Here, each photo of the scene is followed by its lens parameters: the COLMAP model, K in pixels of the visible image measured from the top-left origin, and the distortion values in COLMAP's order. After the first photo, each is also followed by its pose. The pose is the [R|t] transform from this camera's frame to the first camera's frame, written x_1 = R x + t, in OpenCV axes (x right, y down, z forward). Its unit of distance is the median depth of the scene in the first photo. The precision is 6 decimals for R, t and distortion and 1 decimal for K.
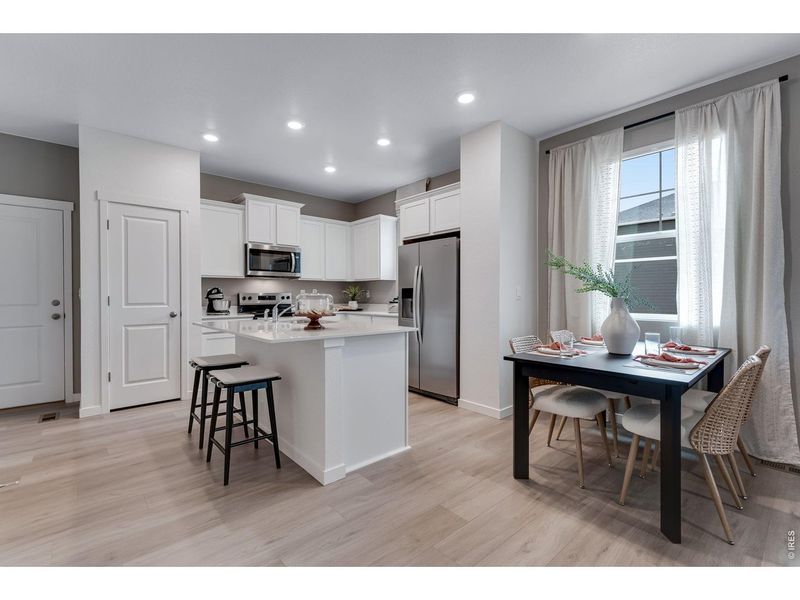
lens RADIAL K [[364.9, 0, 378.0], [0, 364.9, 296.5], [0, 0, 1]] dist [0.030030, -0.019866]
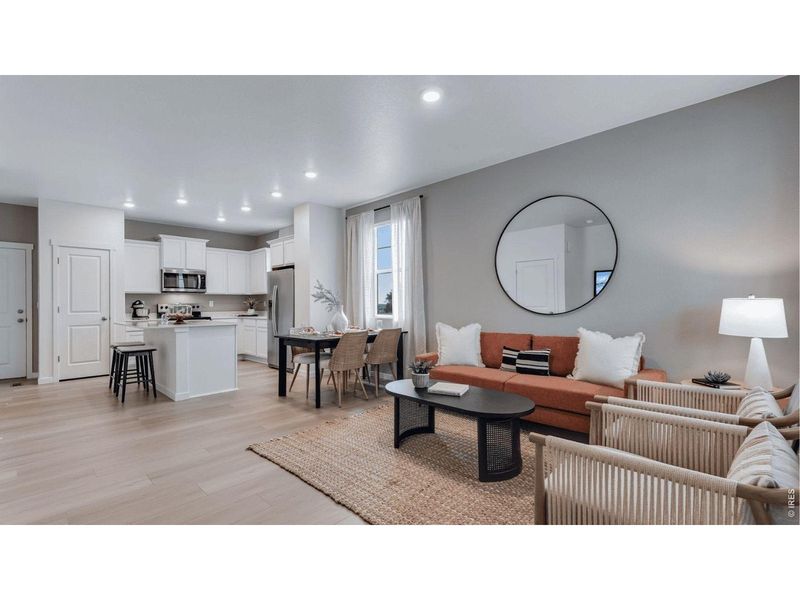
lens RADIAL K [[372.7, 0, 400.0], [0, 372.7, 300.0], [0, 0, 1]] dist [-0.009172, -0.000142]
pose [[0.993525, -0.005420, 0.113486, 0.451610], [0.007040, 0.999879, -0.013880, 0.002474], [-0.113397, 0.014589, 0.993443, -0.614433]]
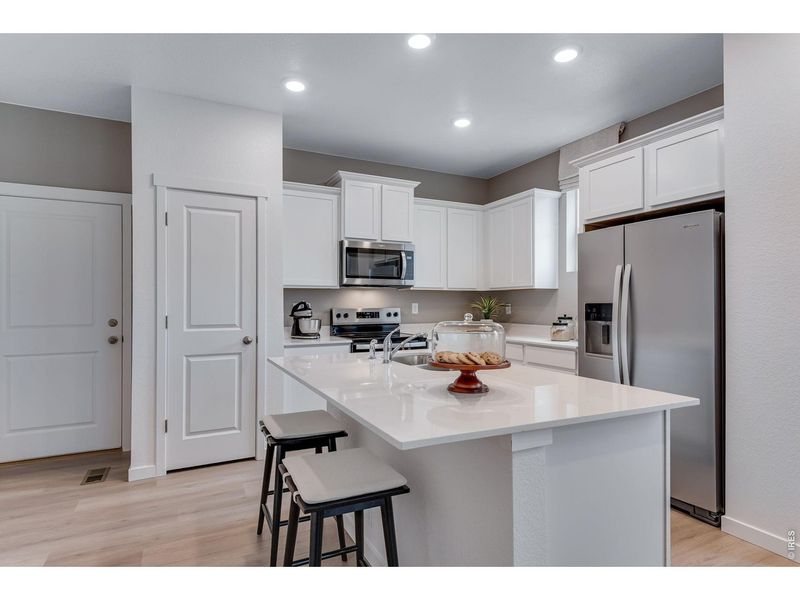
lens RADIAL K [[422.0, 0, 376.7], [0, 422.0, 298.1], [0, 0, 1]] dist [0.038310, -0.000261]
pose [[0.967467, -0.001998, -0.252989, -0.094029], [-0.001916, 0.999882, -0.015222, -0.021014], [0.252989, 0.015211, 0.967349, 0.243232]]
